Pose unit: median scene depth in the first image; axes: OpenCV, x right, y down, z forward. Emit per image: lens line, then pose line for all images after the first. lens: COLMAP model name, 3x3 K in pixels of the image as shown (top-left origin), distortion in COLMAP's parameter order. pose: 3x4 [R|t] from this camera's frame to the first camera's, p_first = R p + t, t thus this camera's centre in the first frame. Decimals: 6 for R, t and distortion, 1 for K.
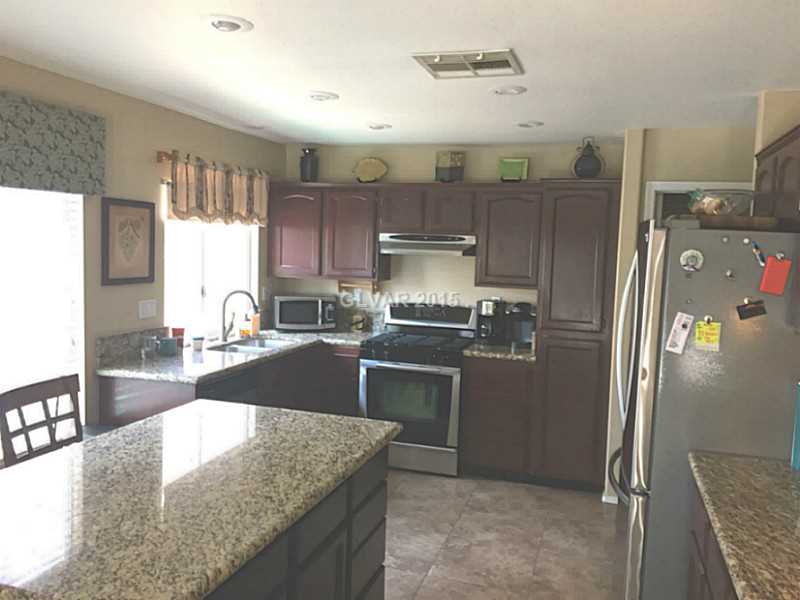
lens RADIAL K [[684.1, 0, 397.6], [0, 684.1, 295.3], [0, 0, 1]] dist [0.093859, -0.149199]
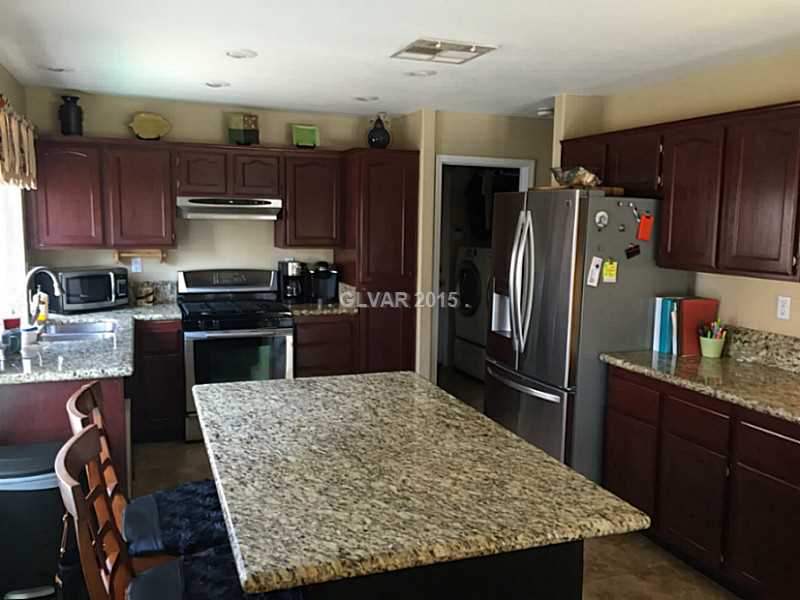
lens RADIAL K [[684.1, 0, 397.6], [0, 684.1, 295.3], [0, 0, 1]] dist [0.093859, -0.149199]
pose [[0.786563, -0.092408, 0.610556, -0.390497], [0.055706, 0.995327, 0.078878, -0.015231], [-0.614992, -0.028032, 0.788035, 0.075947]]
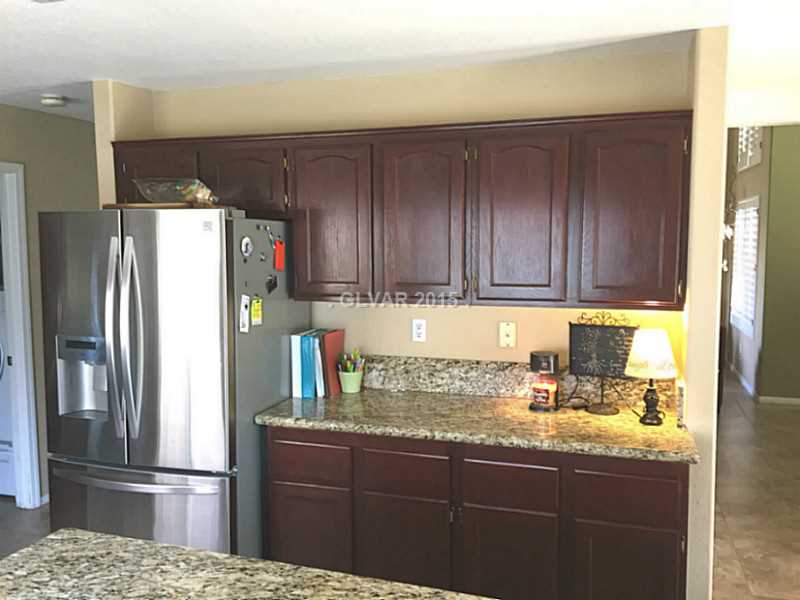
lens RADIAL K [[684.1, 0, 397.6], [0, 684.1, 295.3], [0, 0, 1]] dist [0.093859, -0.149199]
pose [[0.009642, -0.121748, 0.992514, -0.341149], [0.079963, 0.989476, 0.120599, -0.044179], [-0.996751, 0.078202, 0.019276, 0.378848]]
